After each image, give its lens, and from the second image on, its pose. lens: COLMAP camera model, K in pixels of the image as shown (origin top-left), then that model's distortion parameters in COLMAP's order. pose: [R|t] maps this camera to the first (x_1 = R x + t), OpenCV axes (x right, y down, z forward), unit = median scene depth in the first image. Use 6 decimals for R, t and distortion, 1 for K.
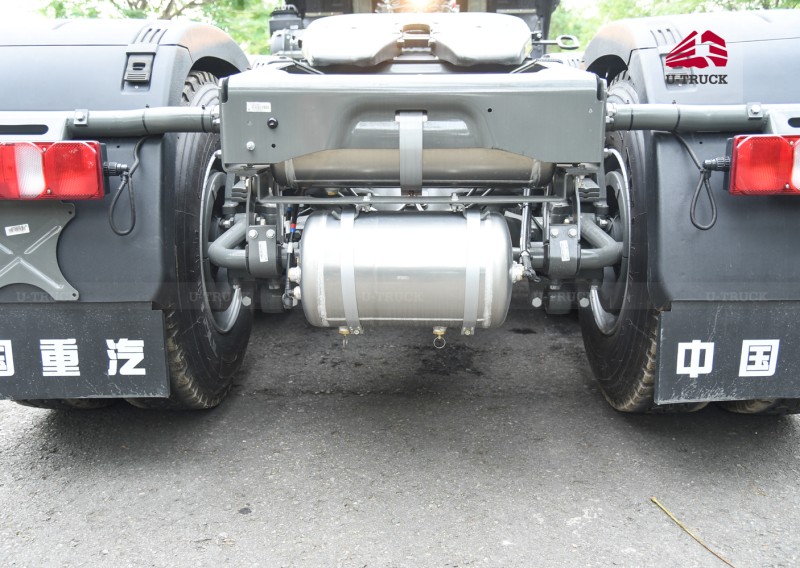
lens RADIAL K [[787.6, 0, 401.9], [0, 787.6, 293.6], [0, 0, 1]] dist [0.007004, 0.089351]
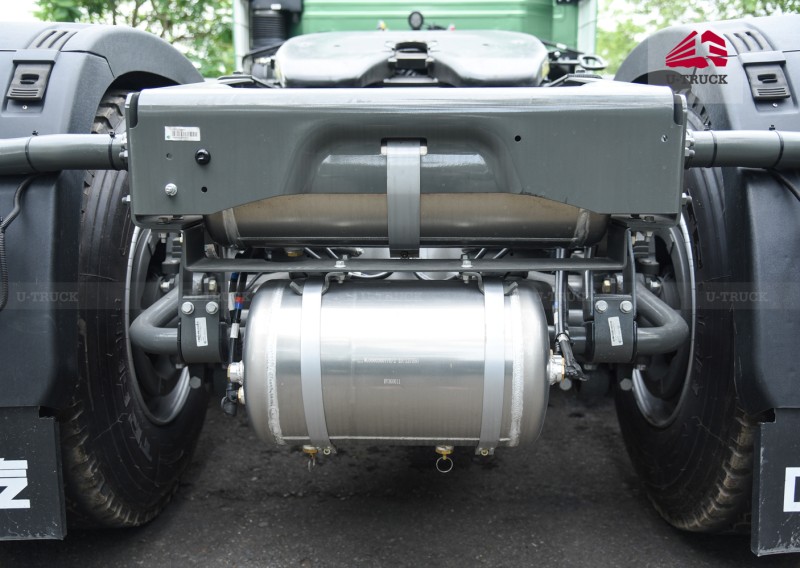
lens RADIAL K [[787.6, 0, 401.9], [0, 787.6, 293.6], [0, 0, 1]] dist [0.007004, 0.089351]
pose [[0.999982, -0.000792, 0.005884, 0.005246], [0.001043, 0.999079, -0.042897, -0.059387], [-0.005844, 0.042903, 0.999062, 0.279360]]
